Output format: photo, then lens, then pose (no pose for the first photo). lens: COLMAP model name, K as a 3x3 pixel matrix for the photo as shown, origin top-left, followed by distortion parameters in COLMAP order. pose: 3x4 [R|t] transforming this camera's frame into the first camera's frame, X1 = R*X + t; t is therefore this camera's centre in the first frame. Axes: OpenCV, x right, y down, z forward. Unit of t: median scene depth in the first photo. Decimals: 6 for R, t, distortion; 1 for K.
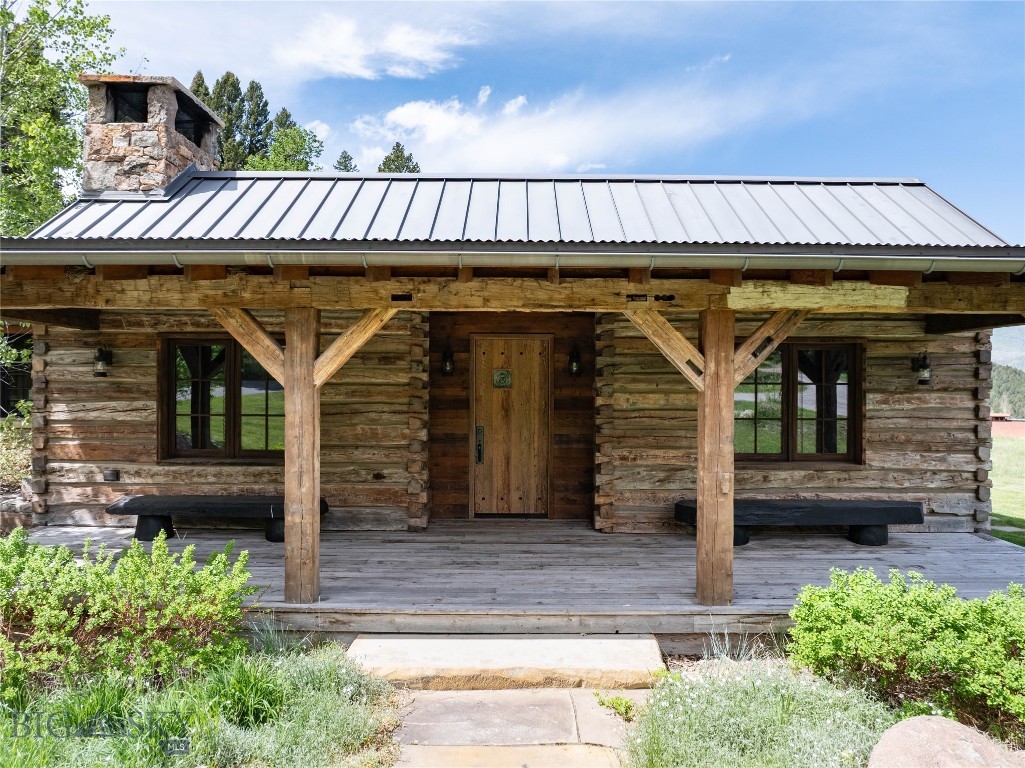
lens RADIAL K [[702.6, 0, 512.5], [0, 702.6, 384.0], [0, 0, 1]] dist [-0.038557, 0.002700]
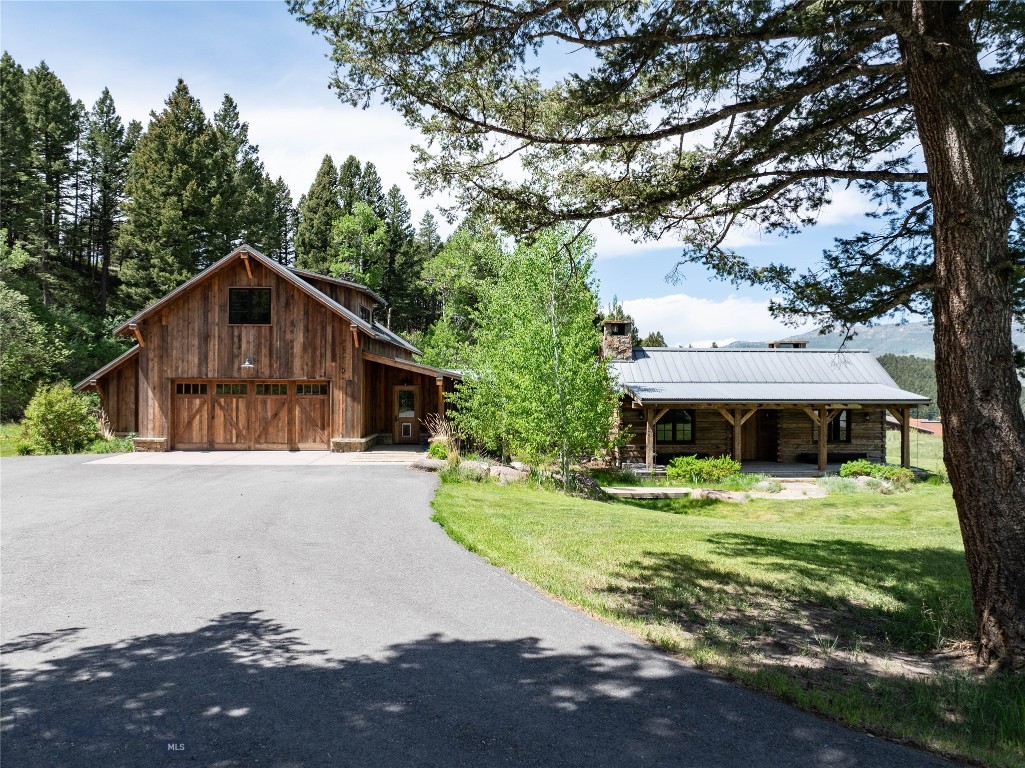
lens RADIAL K [[702.6, 0, 512.5], [0, 702.6, 384.0], [0, 0, 1]] dist [-0.038557, 0.002700]
pose [[0.999496, -0.004606, 0.031395, -1.333848], [0.004815, 0.999967, -0.006592, -0.171128], [-0.031364, 0.006740, 0.999485, -2.503662]]
